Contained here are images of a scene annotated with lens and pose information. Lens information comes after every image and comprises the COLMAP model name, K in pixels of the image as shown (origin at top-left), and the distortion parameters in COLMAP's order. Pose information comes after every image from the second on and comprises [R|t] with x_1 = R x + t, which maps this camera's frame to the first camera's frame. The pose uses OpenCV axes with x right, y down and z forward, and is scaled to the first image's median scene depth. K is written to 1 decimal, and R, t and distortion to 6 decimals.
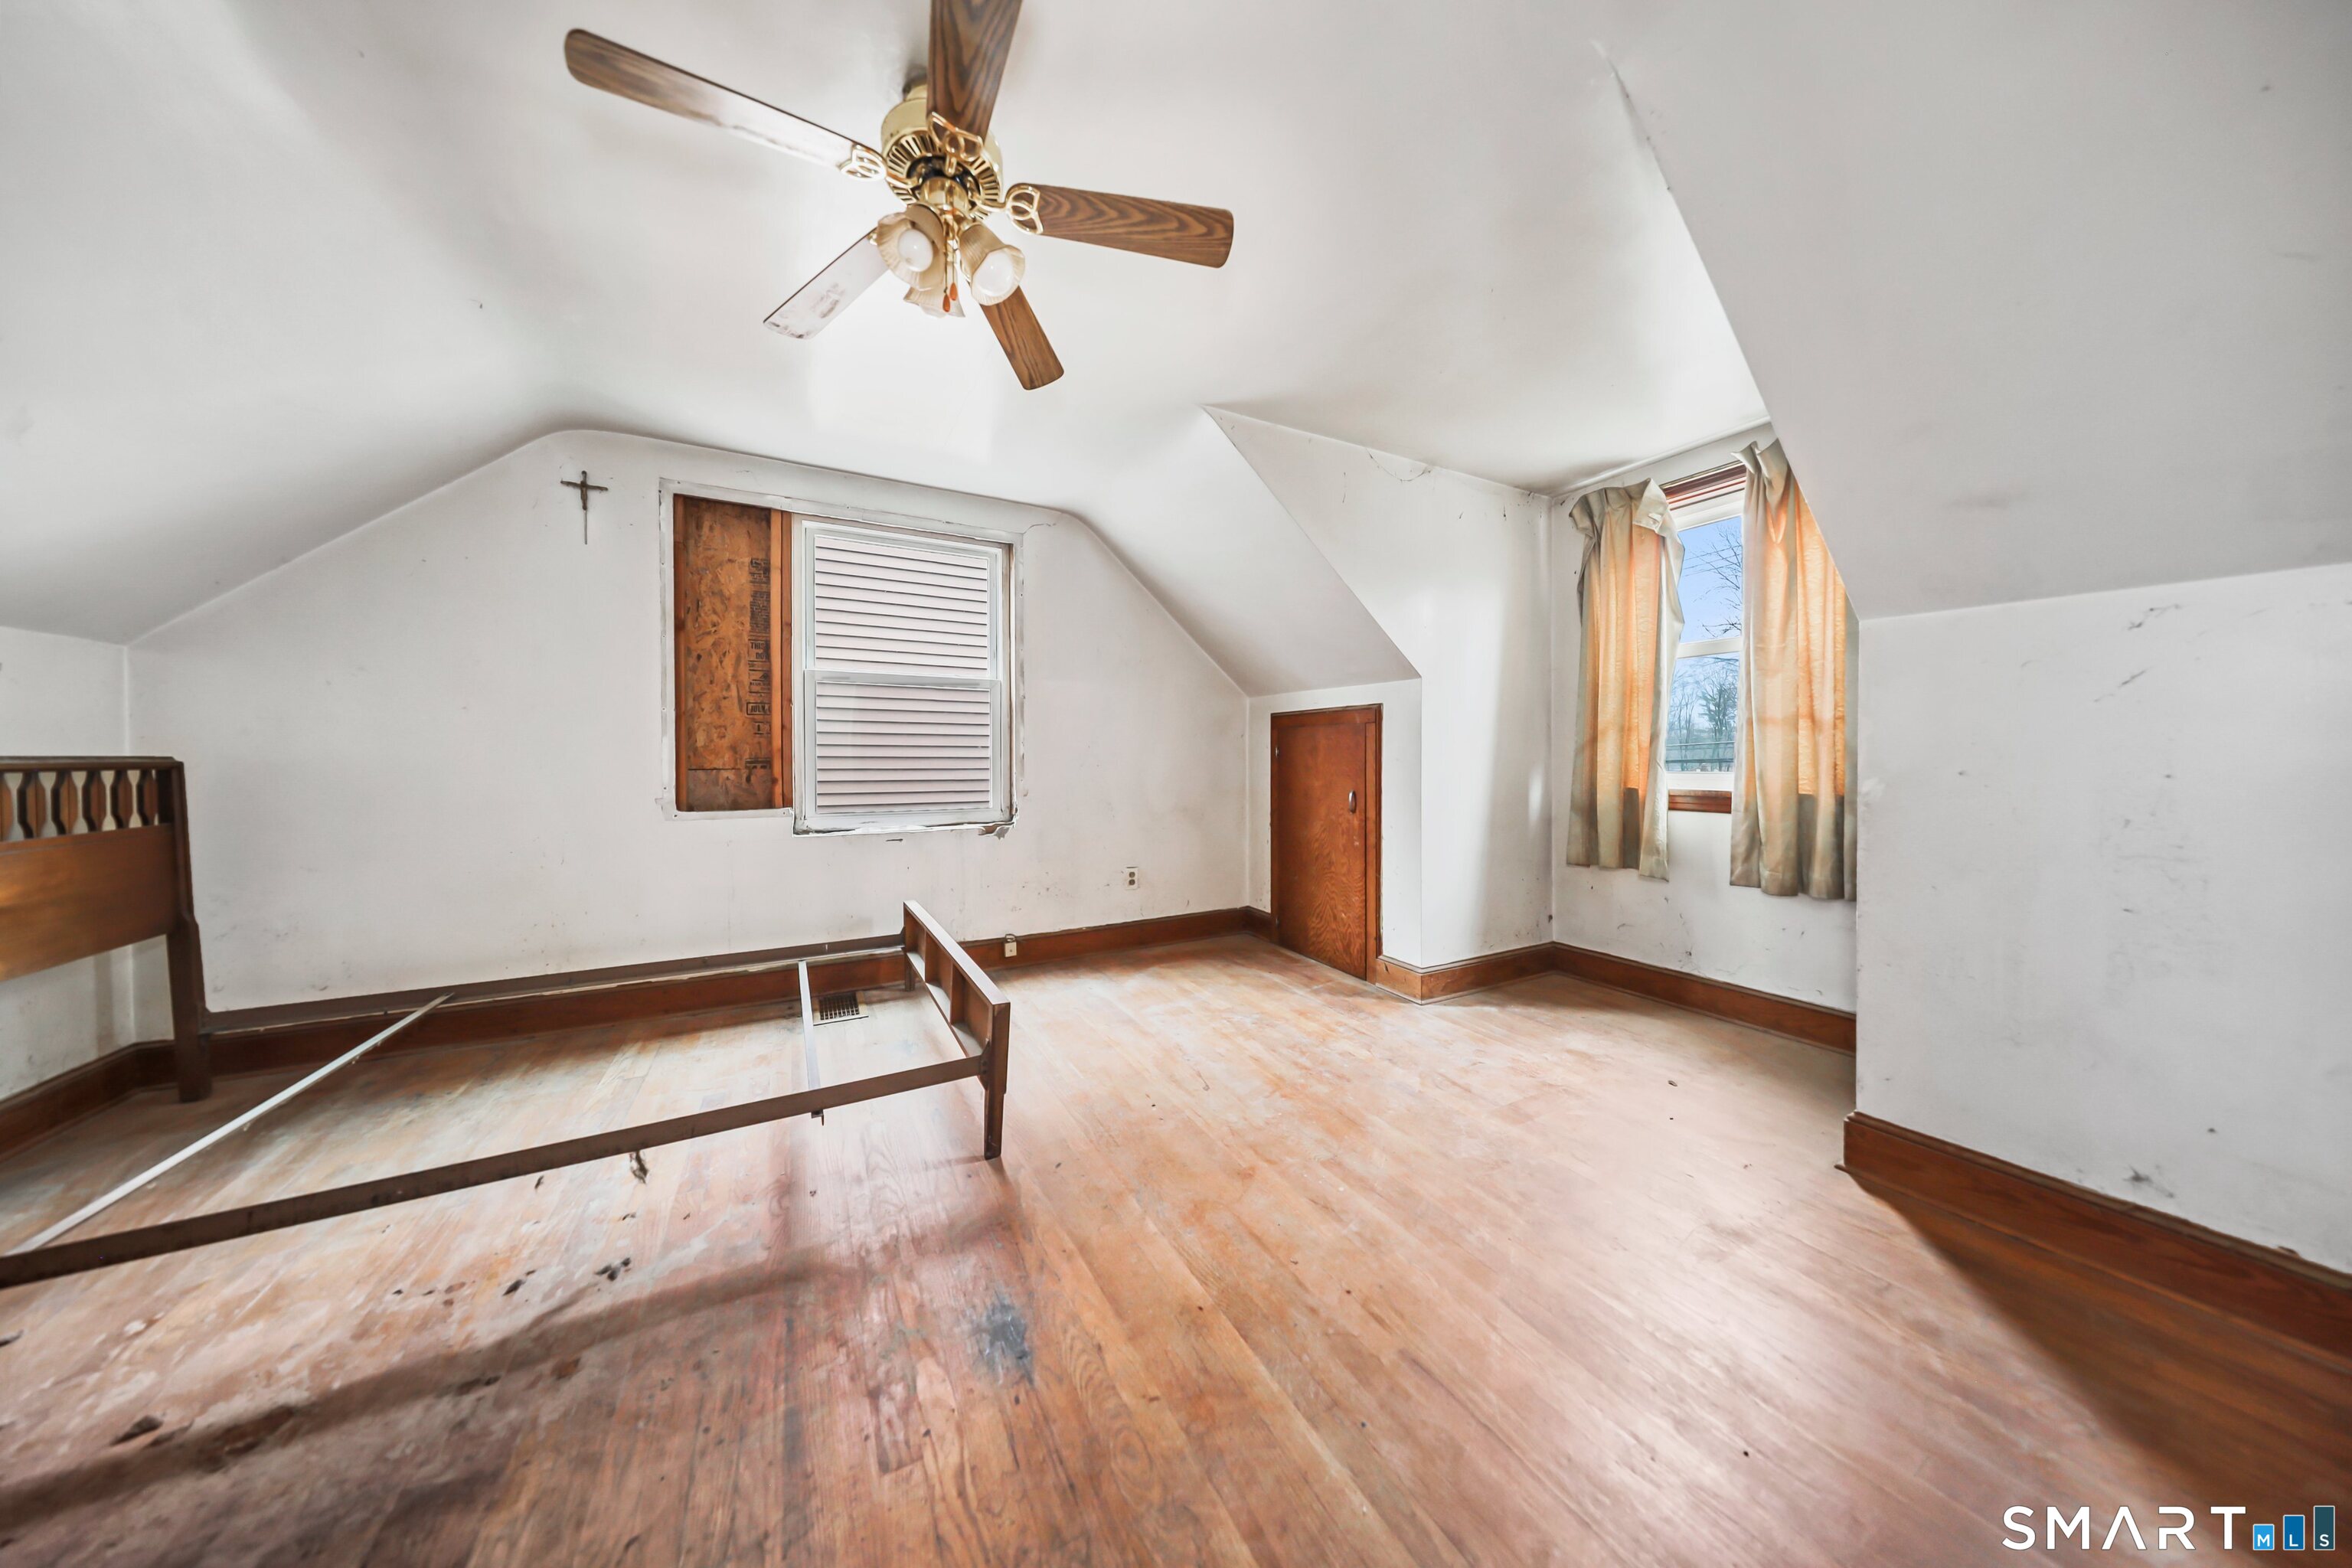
lens RADIAL K [[685.5, 0, 1176.0], [0, 685.5, 784.0], [0, 0, 1]] dist [0.000038, 0.000001]
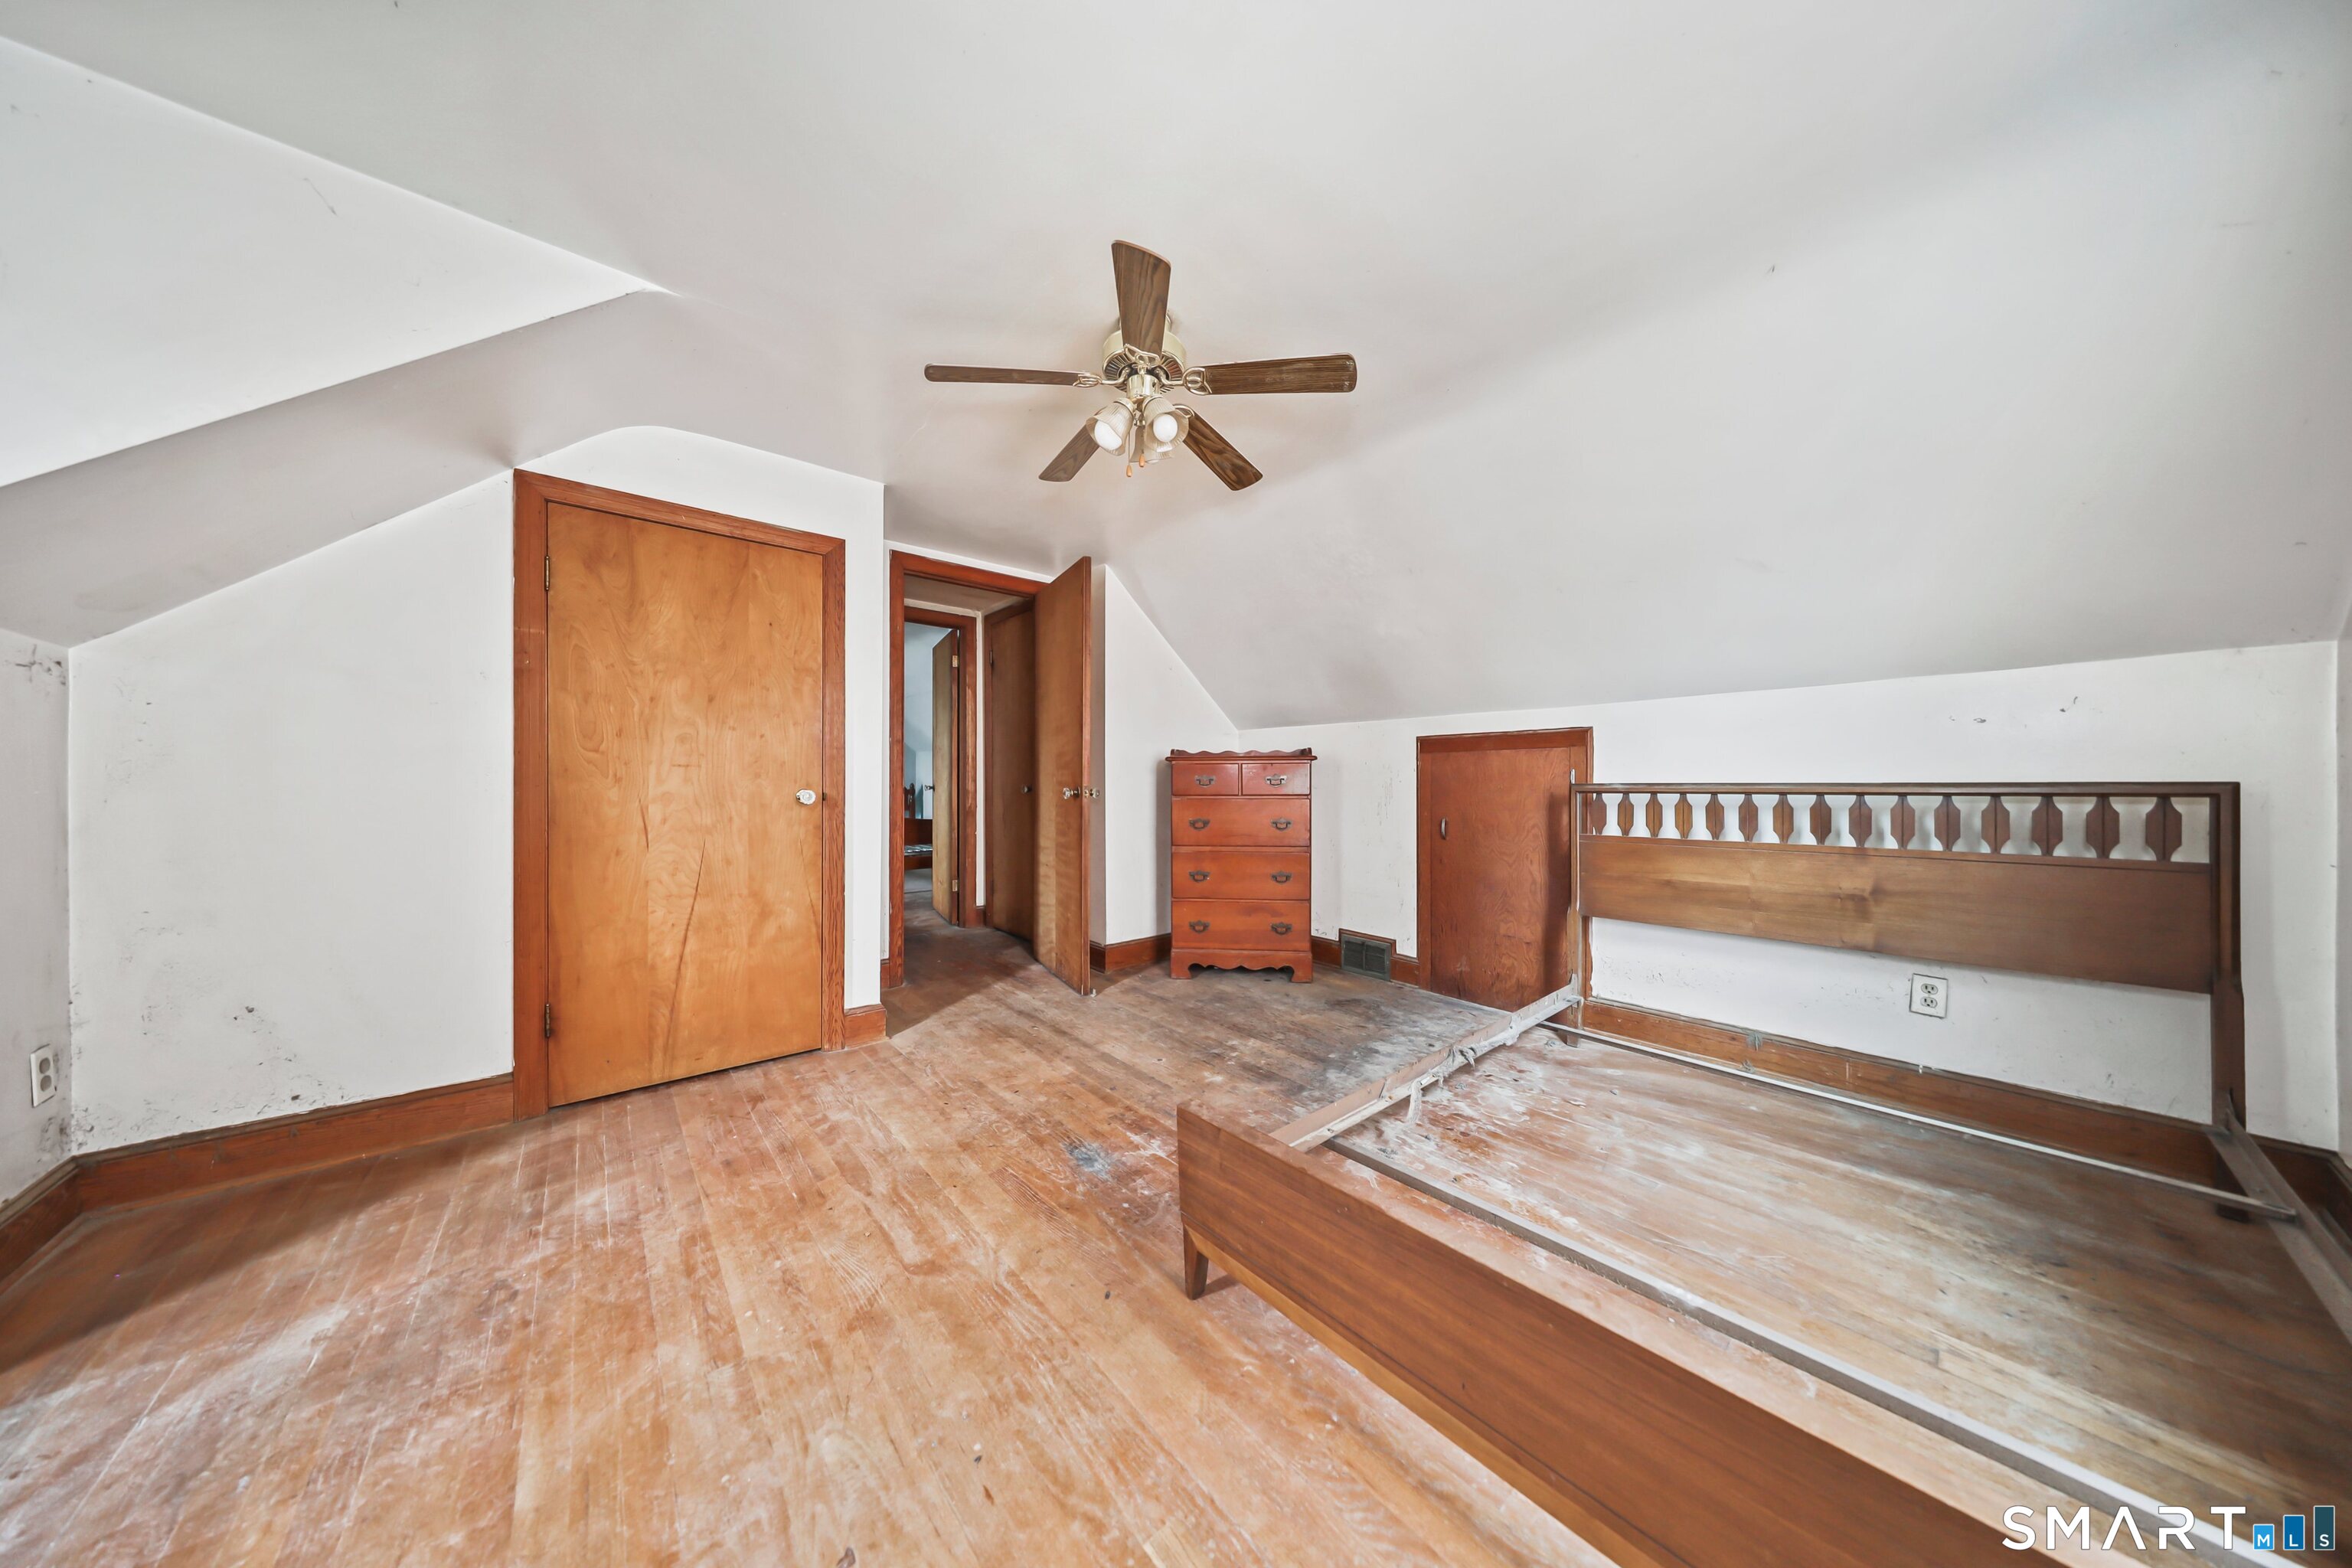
lens RADIAL K [[685.5, 0, 1176.0], [0, 685.5, 784.0], [0, 0, 1]] dist [0.000038, 0.000001]
pose [[-0.979981, 0.000725, -0.199088, -0.089595], [-0.004383, 0.999673, 0.025212, -0.060740], [0.199041, 0.025580, -0.979657, 1.772547]]
